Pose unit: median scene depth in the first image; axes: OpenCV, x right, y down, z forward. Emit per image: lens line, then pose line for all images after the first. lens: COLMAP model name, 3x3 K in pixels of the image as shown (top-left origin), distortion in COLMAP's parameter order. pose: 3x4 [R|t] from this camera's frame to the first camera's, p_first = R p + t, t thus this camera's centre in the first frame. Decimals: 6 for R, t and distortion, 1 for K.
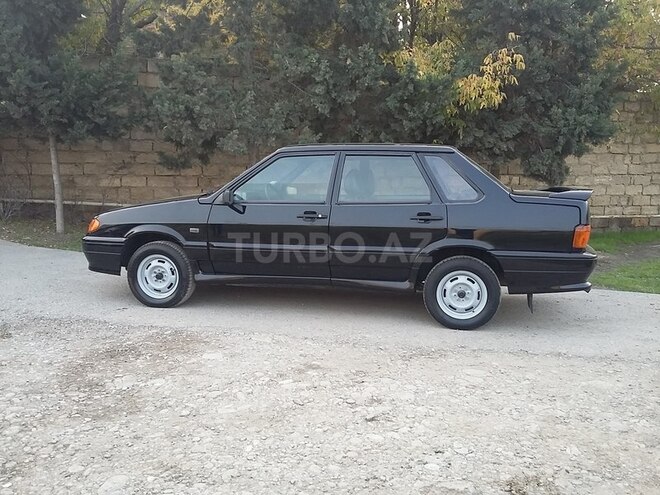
lens RADIAL K [[610.8, 0, 341.6], [0, 610.8, 247.3], [0, 0, 1]] dist [0.102155, -0.214856]
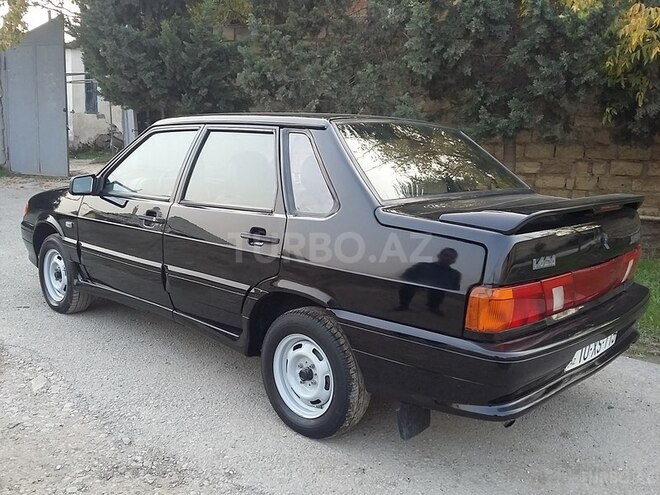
lens RADIAL K [[610.8, 0, 341.6], [0, 610.8, 247.3], [0, 0, 1]] dist [0.102155, -0.214856]
pose [[0.866395, 0.098155, -0.489618, 0.461508], [-0.078152, 0.995062, 0.061190, -0.074970], [0.493206, -0.014750, 0.869787, 0.477565]]
